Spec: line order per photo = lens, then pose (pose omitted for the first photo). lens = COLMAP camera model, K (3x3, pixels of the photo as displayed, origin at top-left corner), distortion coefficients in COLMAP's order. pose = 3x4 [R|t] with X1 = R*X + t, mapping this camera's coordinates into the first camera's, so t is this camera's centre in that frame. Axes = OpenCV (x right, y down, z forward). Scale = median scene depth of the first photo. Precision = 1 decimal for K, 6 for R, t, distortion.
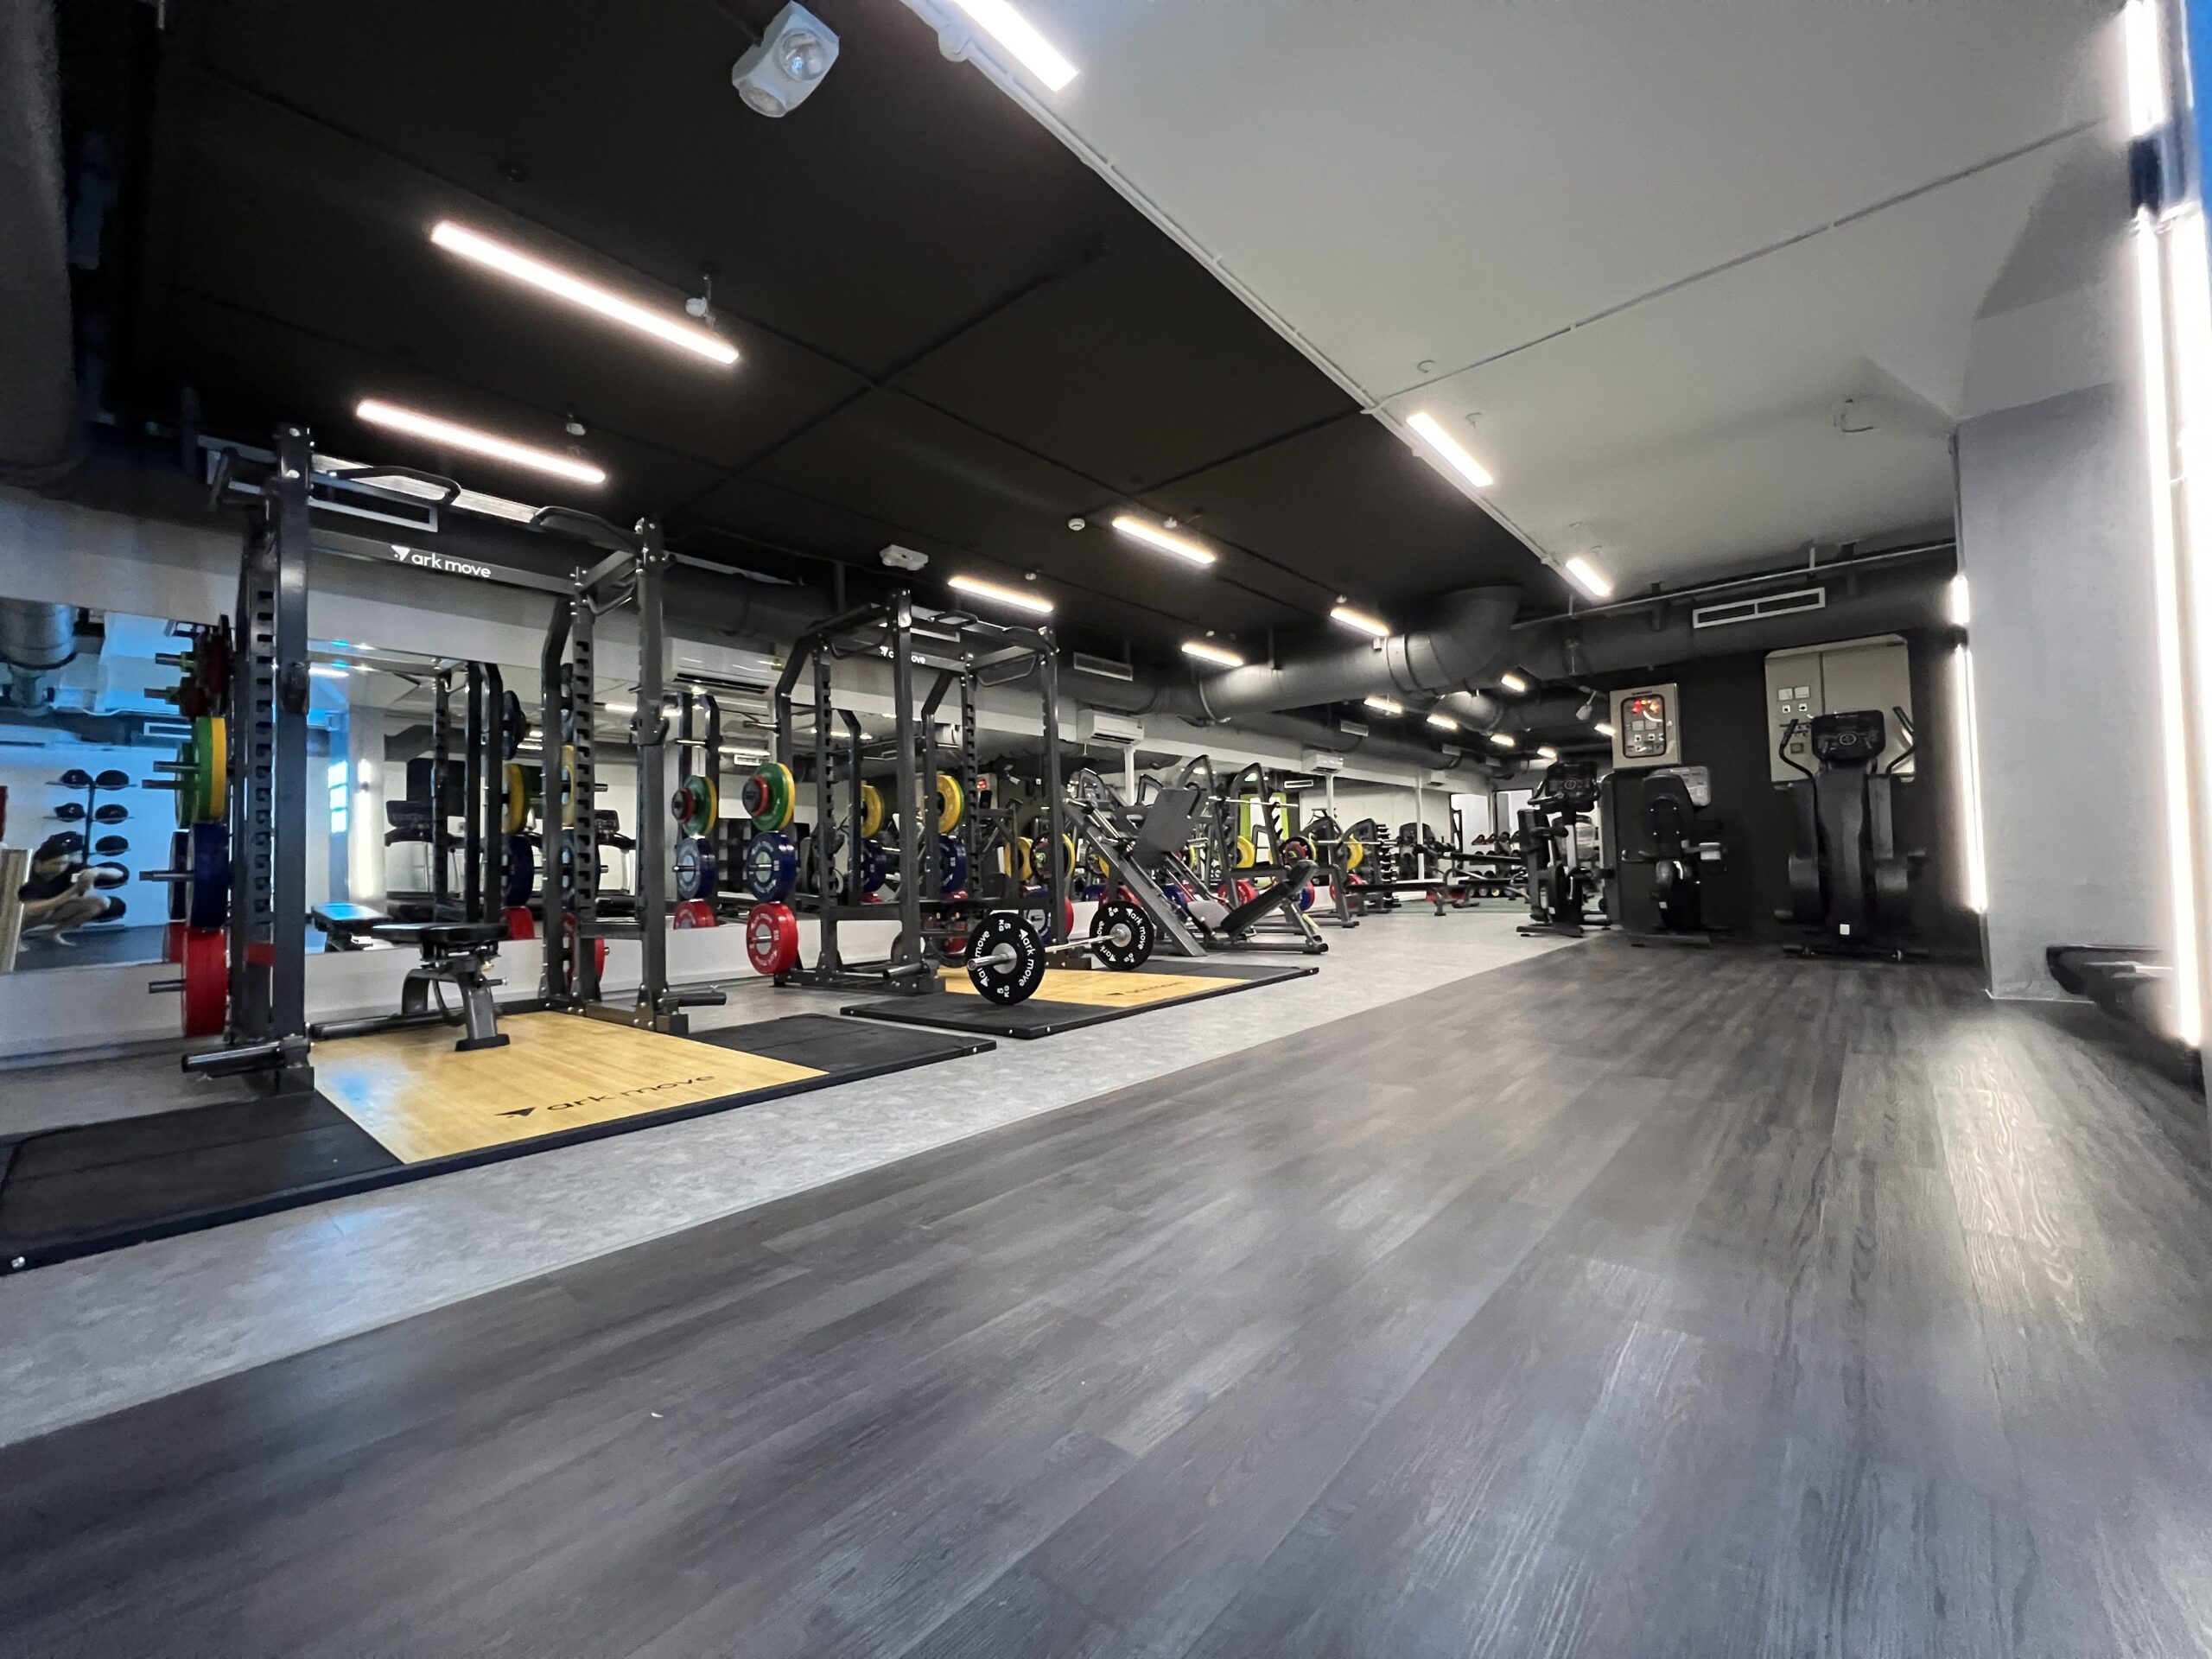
lens RADIAL K [[888.9, 0, 1106.0], [0, 888.9, 829.5], [0, 0, 1]] dist [0.001530, 0.000449]
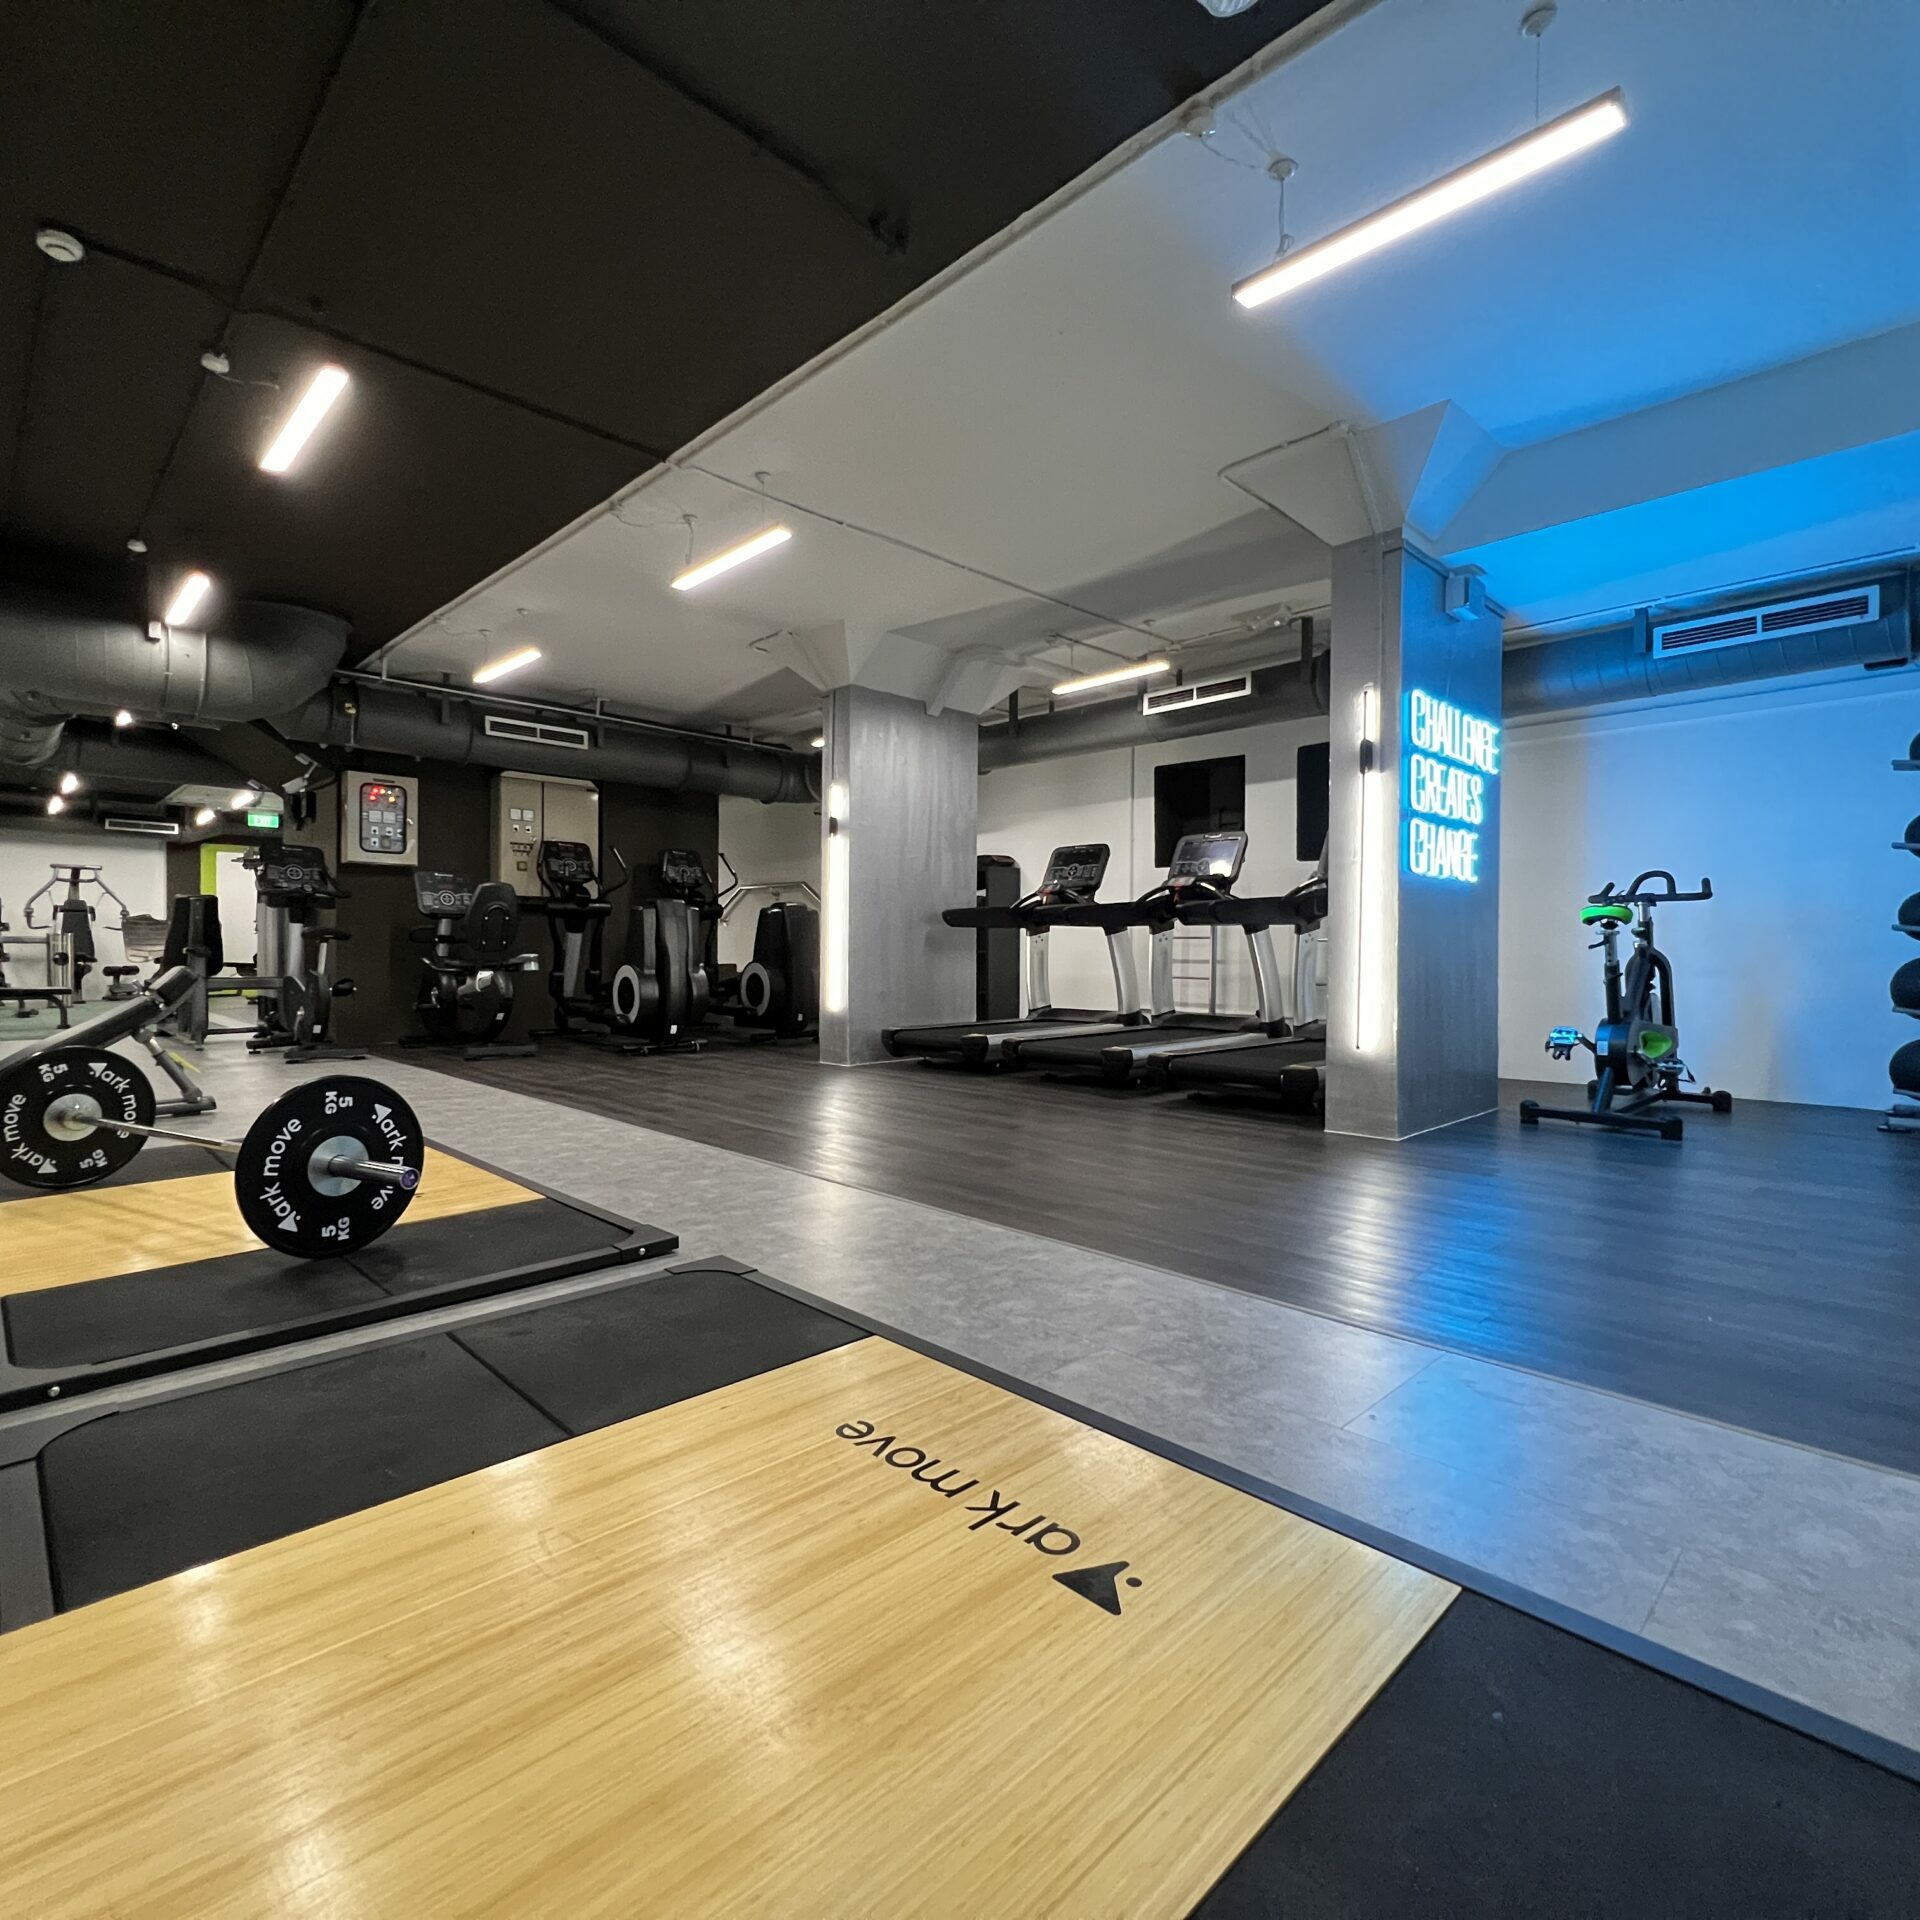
lens RADIAL K [[1019.3, 0, 960.0], [0, 1019.3, 960.0], [0, 0, 1]] dist [0.000634, 0.000770]
pose [[0.075451, 0.016099, 0.997020, -0.374782], [-0.052816, 0.998531, -0.012127, 0.008275], [-0.995750, -0.051743, 0.076191, 0.336459]]
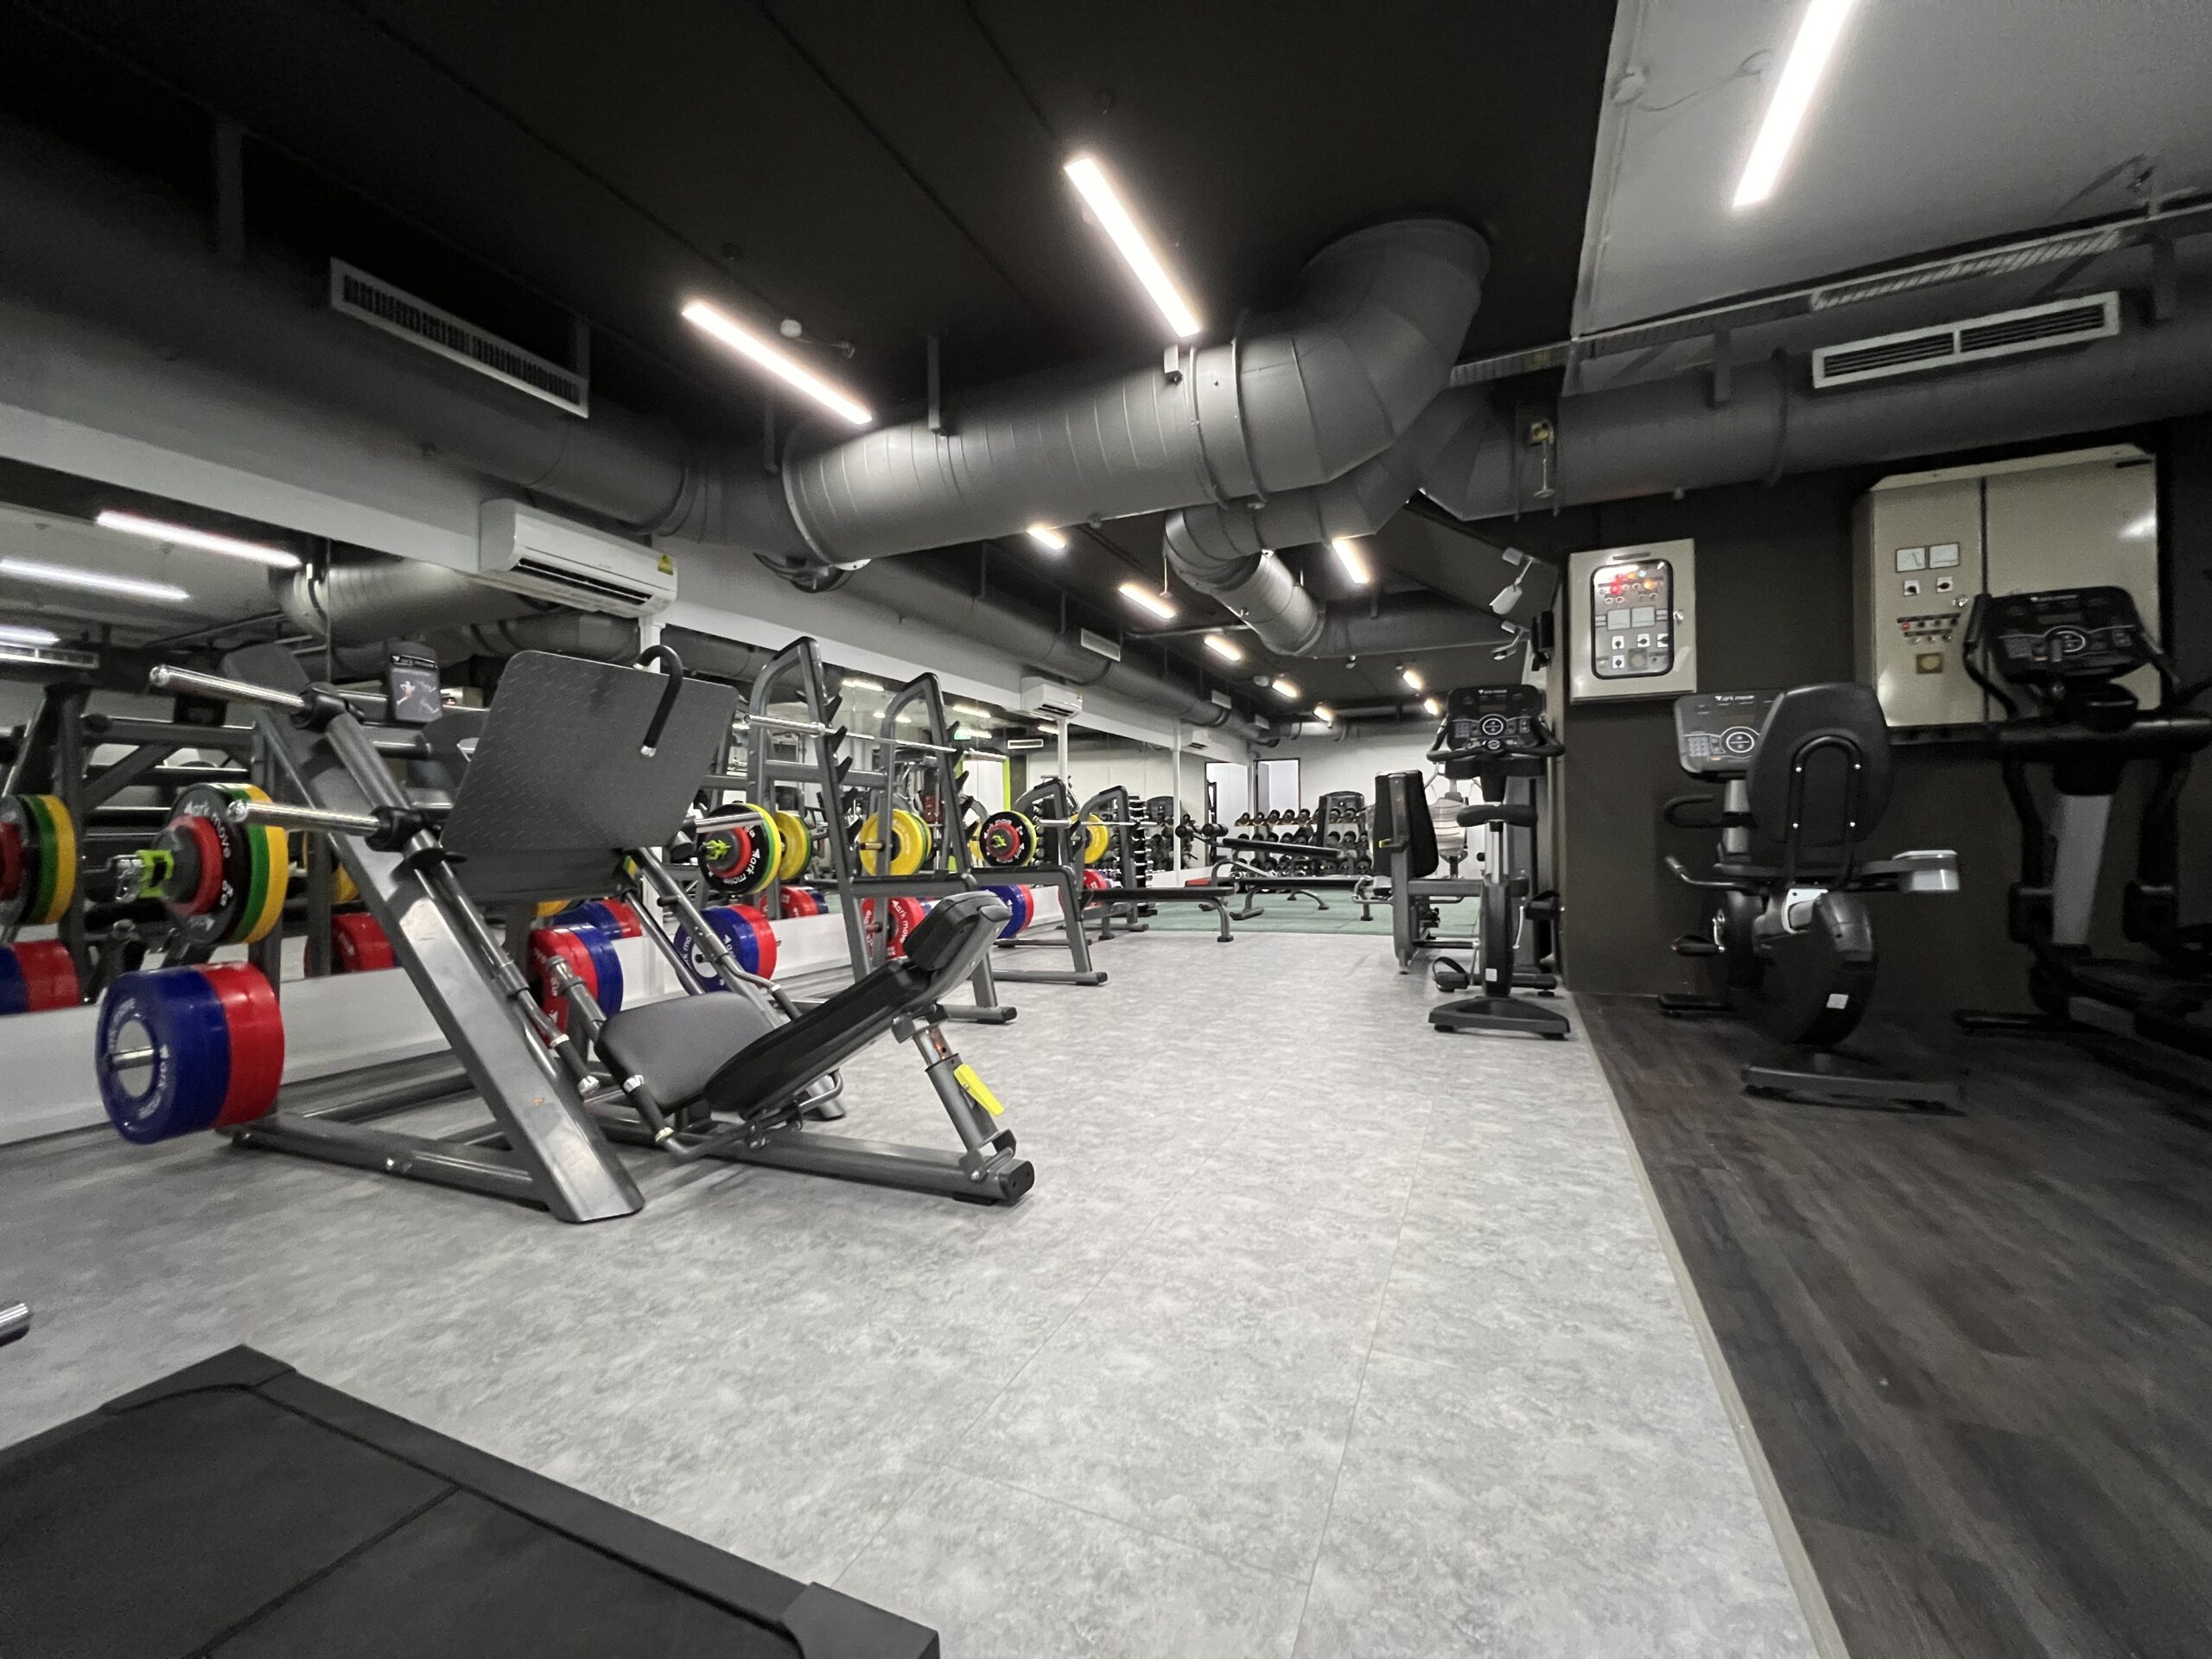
lens RADIAL K [[888.9, 0, 1106.0], [0, 888.9, 829.5], [0, 0, 1]] dist [0.001530, 0.000449]
pose [[0.956922, 0.014305, 0.289992, 0.150302], [-0.023449, 0.999331, 0.028083, 0.002077], [-0.289397, -0.033674, 0.956617, 0.578186]]
